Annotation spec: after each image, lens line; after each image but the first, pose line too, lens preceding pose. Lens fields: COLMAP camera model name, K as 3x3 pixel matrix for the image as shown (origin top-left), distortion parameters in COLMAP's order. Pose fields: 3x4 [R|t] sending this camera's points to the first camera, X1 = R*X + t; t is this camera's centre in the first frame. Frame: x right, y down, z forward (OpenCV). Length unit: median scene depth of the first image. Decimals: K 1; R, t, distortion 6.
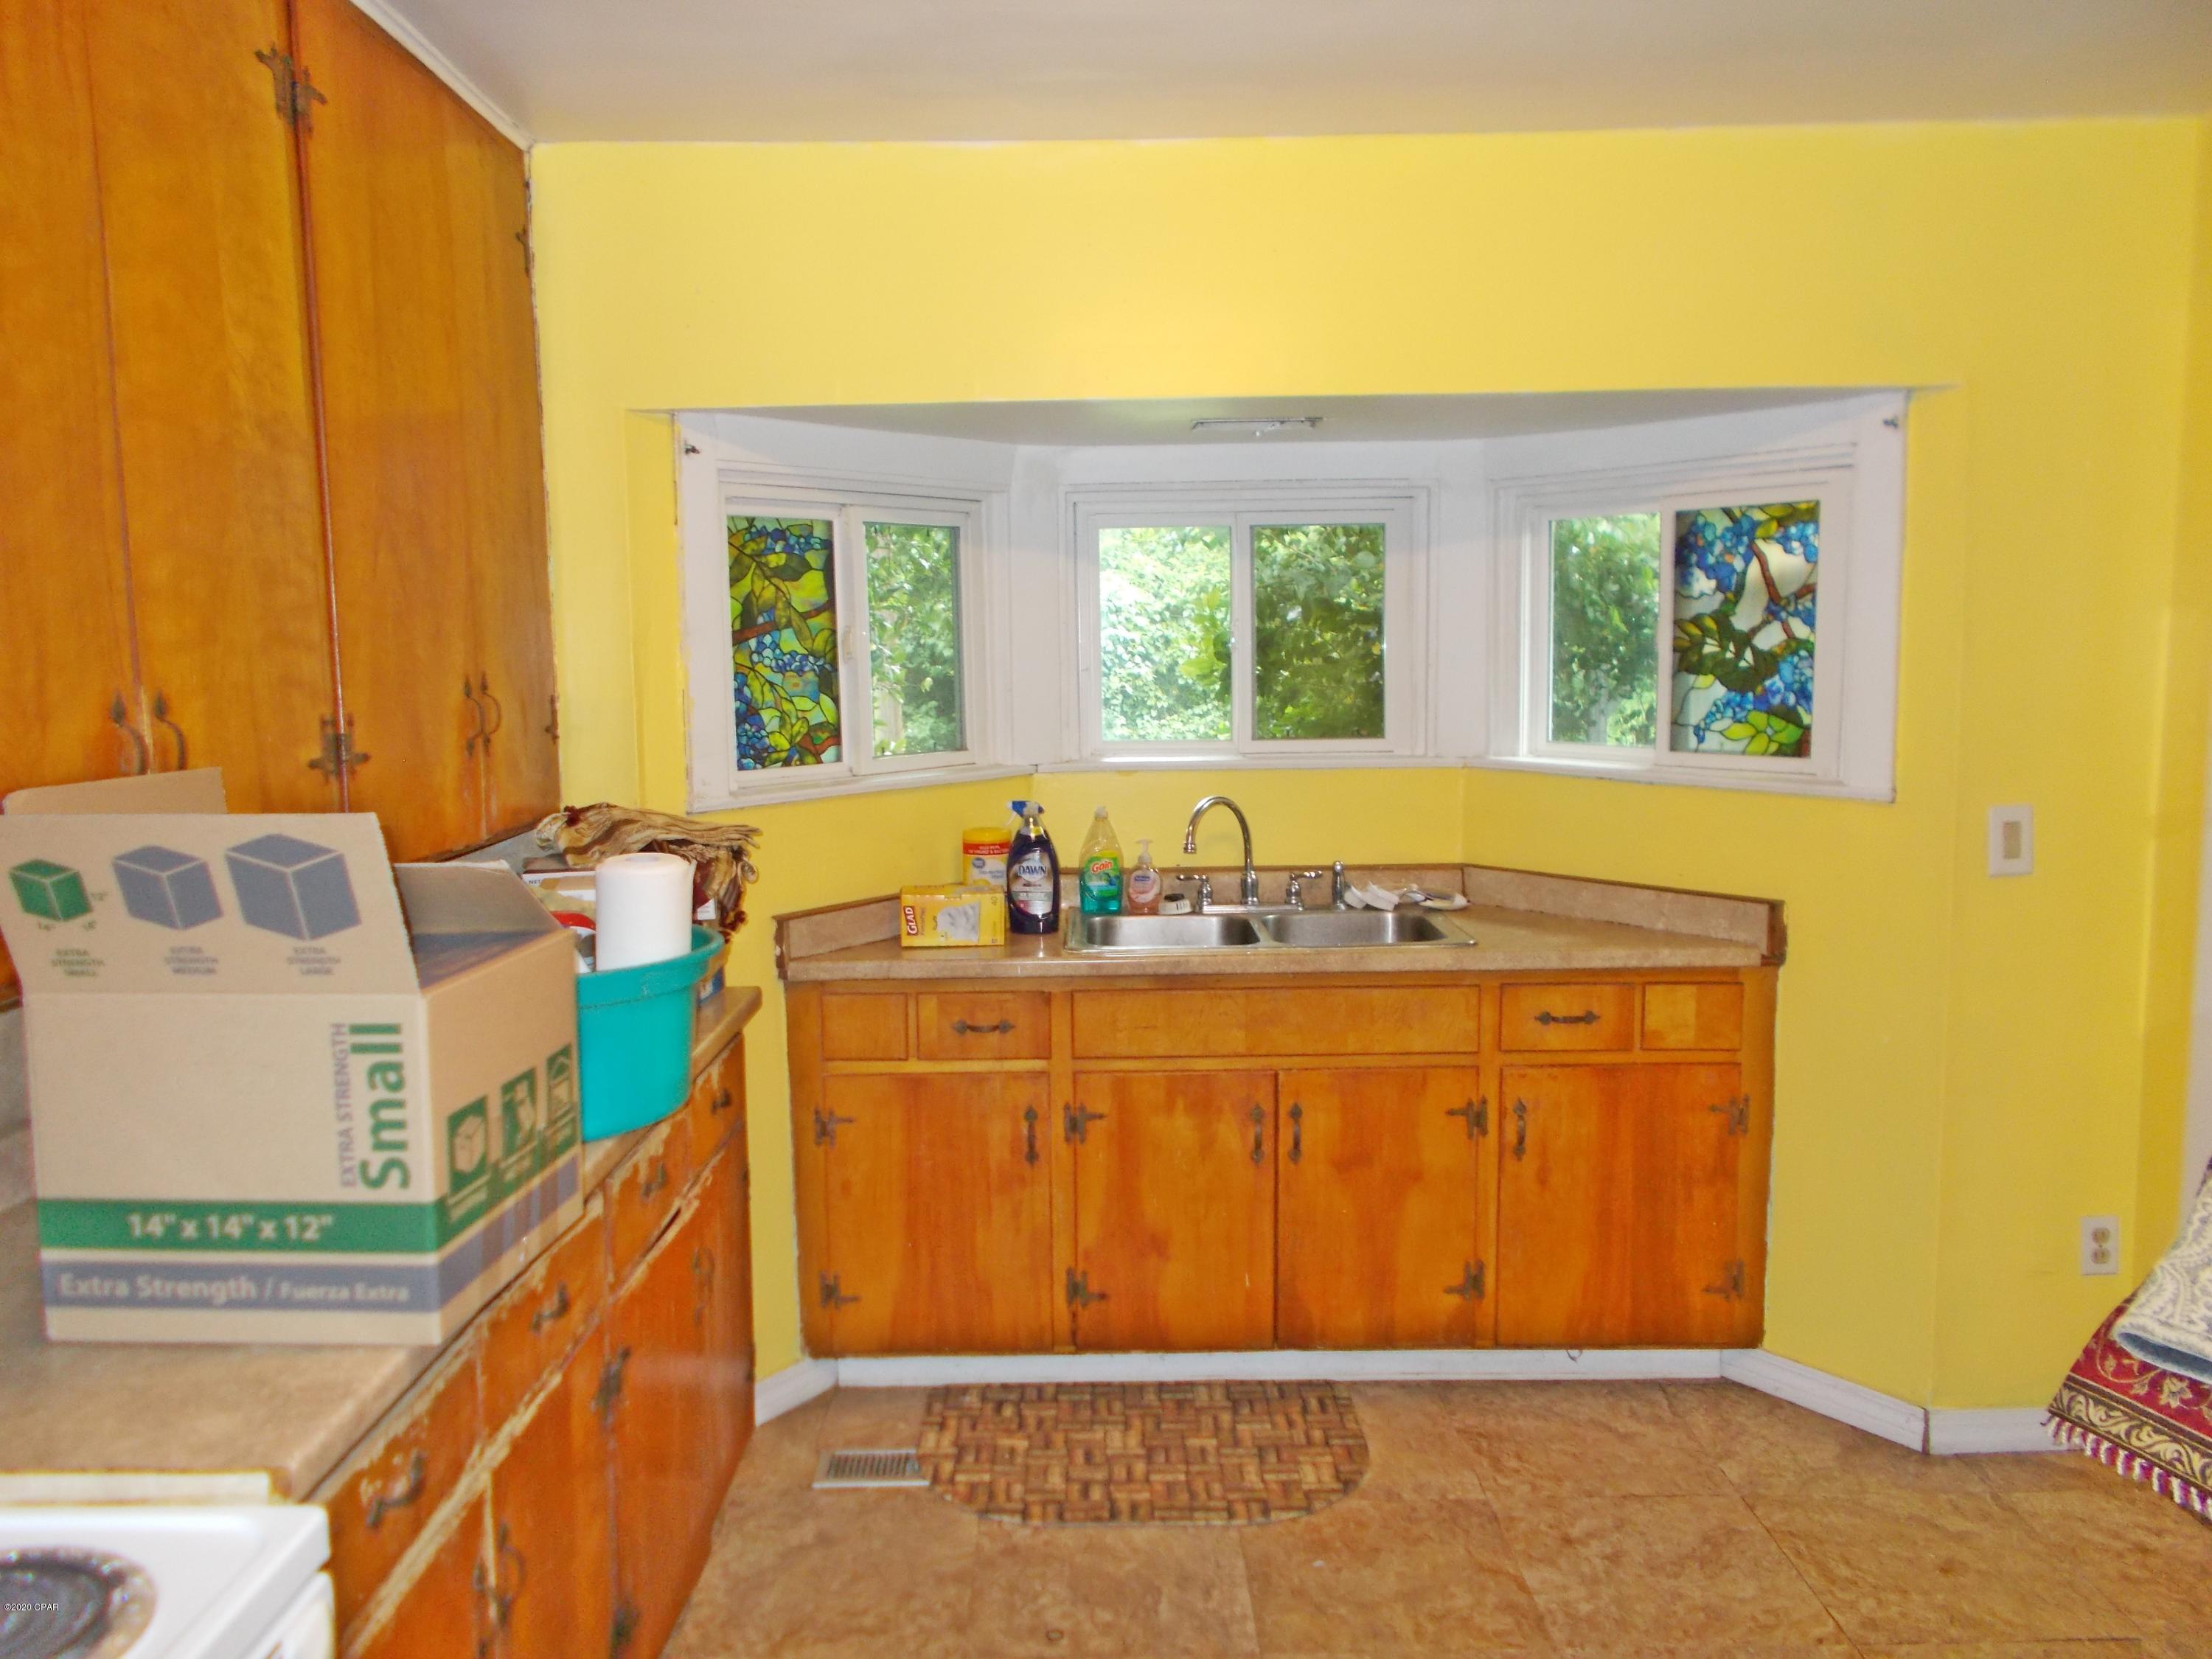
lens RADIAL K [[1711.1, 0, 1106.0], [0, 1711.1, 825.1], [0, 0, 1]] dist [-0.008038, -0.000100]
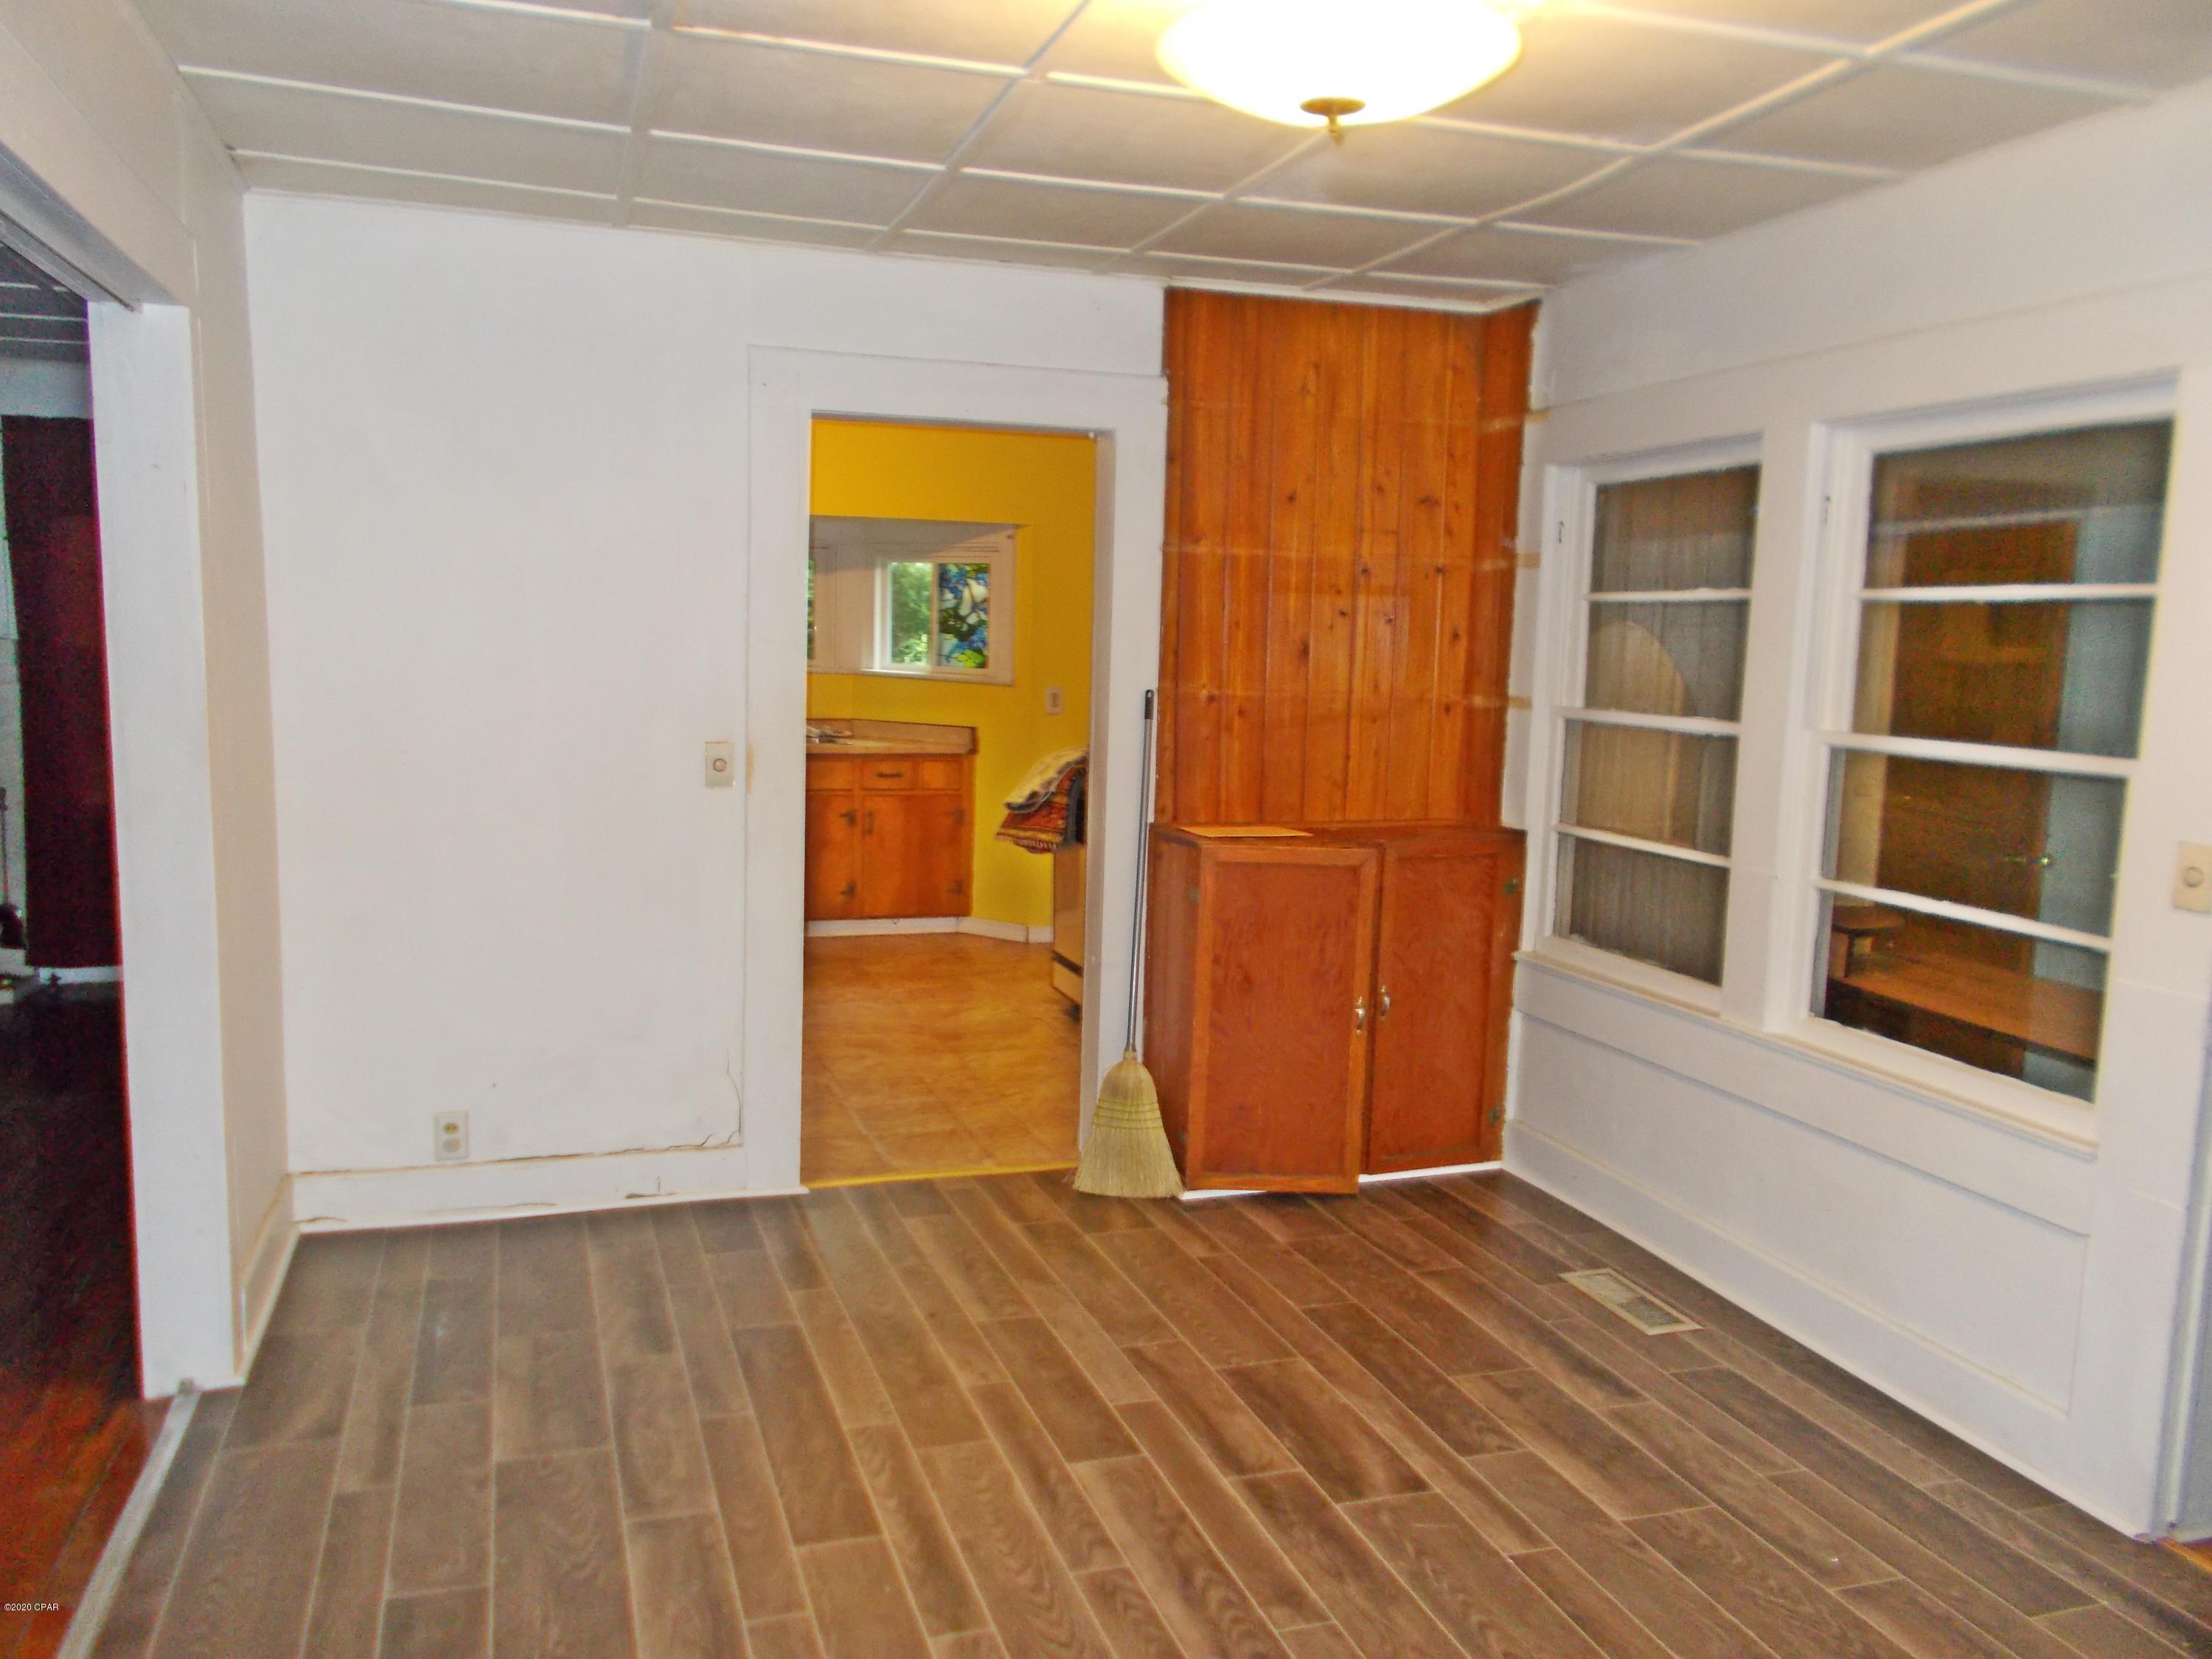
lens RADIAL K [[1711.1, 0, 1100.4], [0, 1711.1, 829.0], [0, 0, 1]] dist [-0.008038, -0.000100]
pose [[0.949448, 0.003330, 0.313905, -0.199814], [-0.008799, 0.999833, 0.016007, 0.146552], [-0.313800, -0.017960, 0.949319, -1.354782]]
